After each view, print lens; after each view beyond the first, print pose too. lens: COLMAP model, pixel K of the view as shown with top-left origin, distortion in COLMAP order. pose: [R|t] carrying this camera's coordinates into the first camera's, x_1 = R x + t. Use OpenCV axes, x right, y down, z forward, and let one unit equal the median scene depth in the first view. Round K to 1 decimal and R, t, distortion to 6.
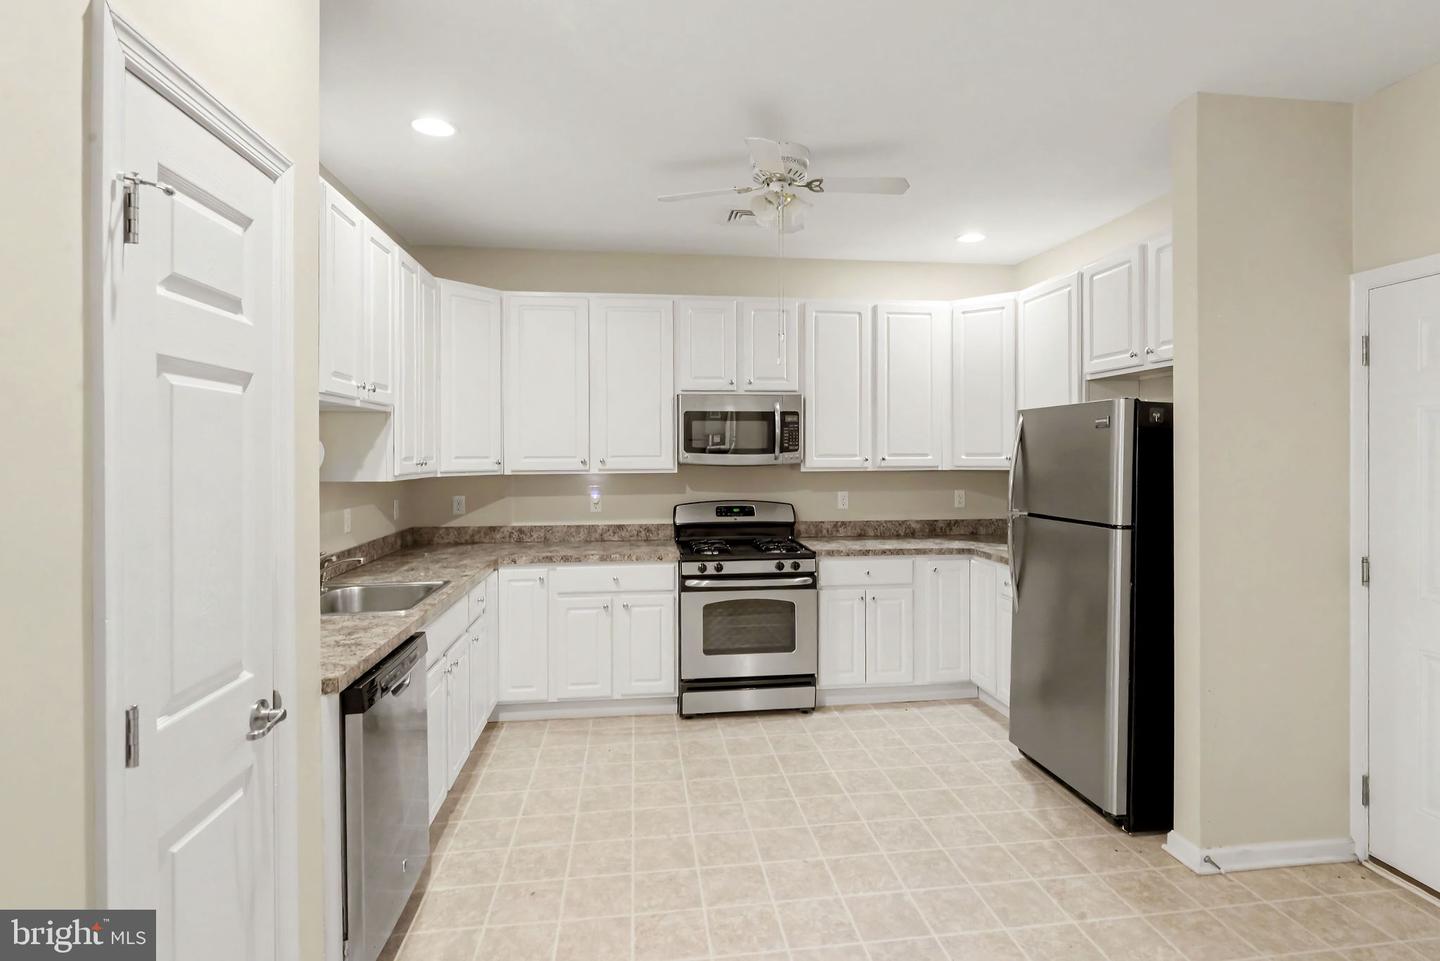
lens RADIAL K [[719.3, 0, 742.3], [0, 719.3, 455.6], [0, 0, 1]] dist [-0.002296, -0.003391]
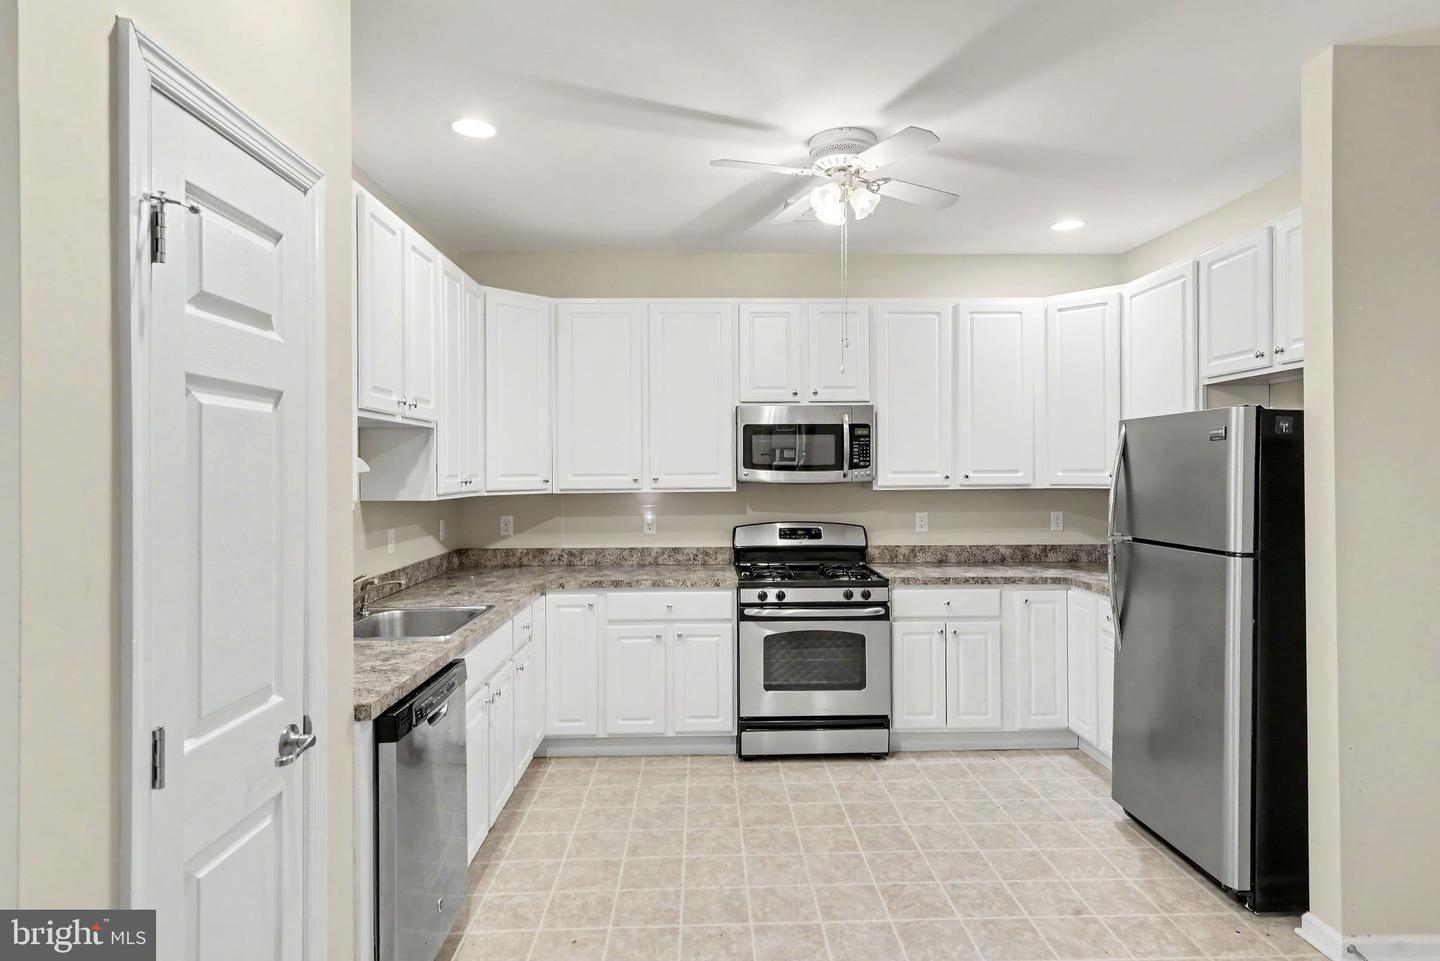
lens RADIAL K [[791.5, 0, 742.1], [0, 791.5, 467.9], [0, 0, 1]] dist [0.005315, 0.001755]
pose [[0.995229, -0.002680, -0.097528, 0.019628], [0.002139, 0.999982, -0.005650, -0.000626], [0.097541, 0.005415, 0.995217, -0.006571]]
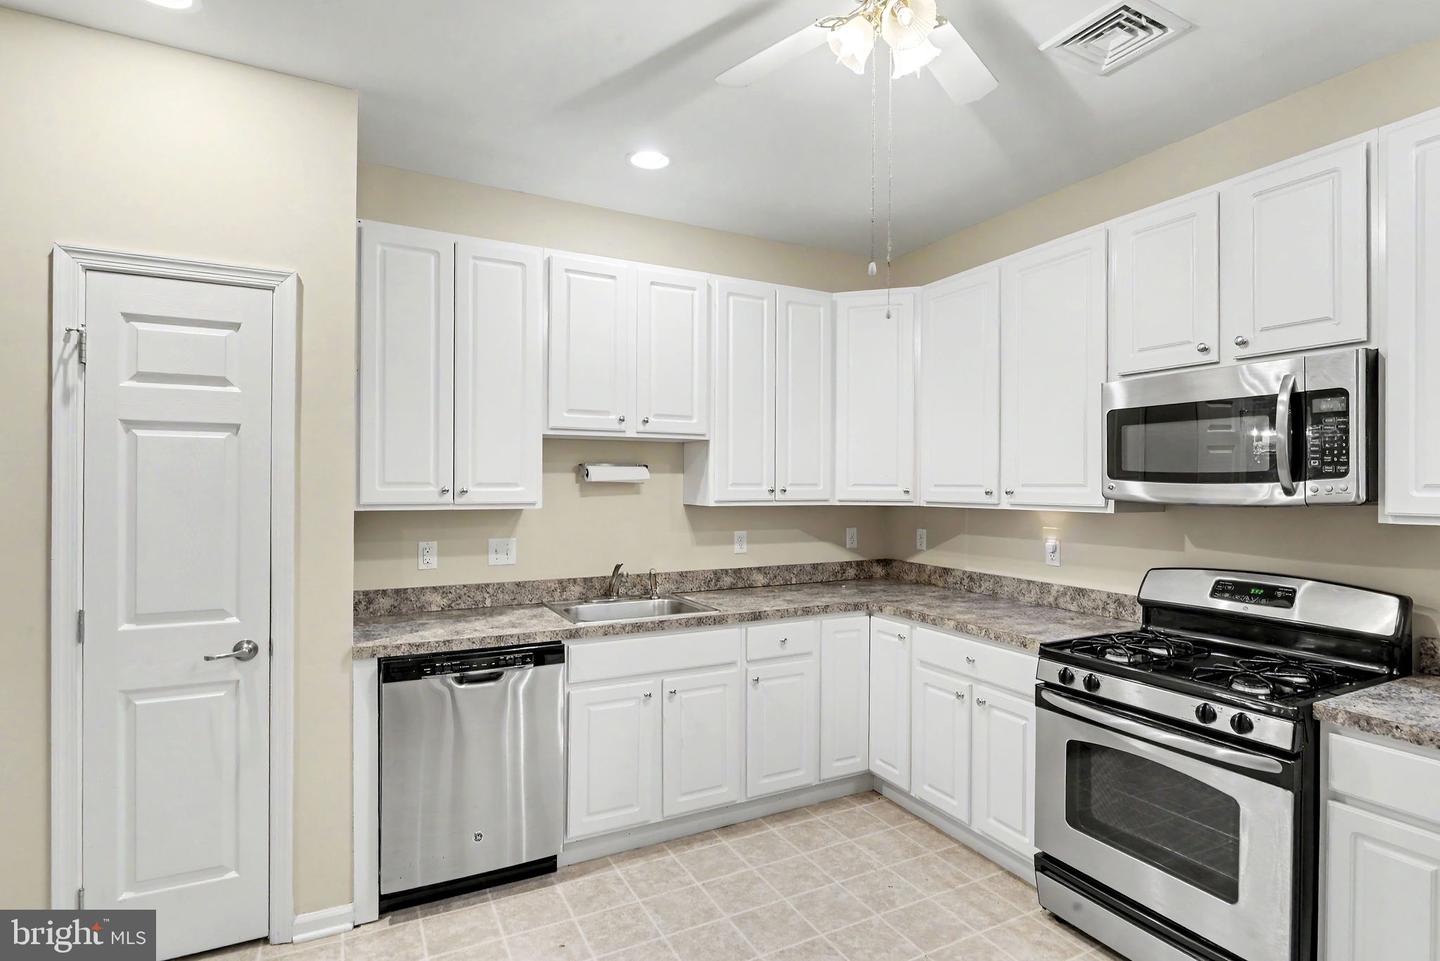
lens RADIAL K [[719.3, 0, 727.0], [0, 719.3, 482.0], [0, 0, 1]] dist [-0.002296, -0.003391]
pose [[0.332423, 0.002623, -0.943127, 0.465649], [-0.008546, 0.999963, -0.000231, 0.000635], [0.943092, 0.008136, 0.332433, 0.621437]]
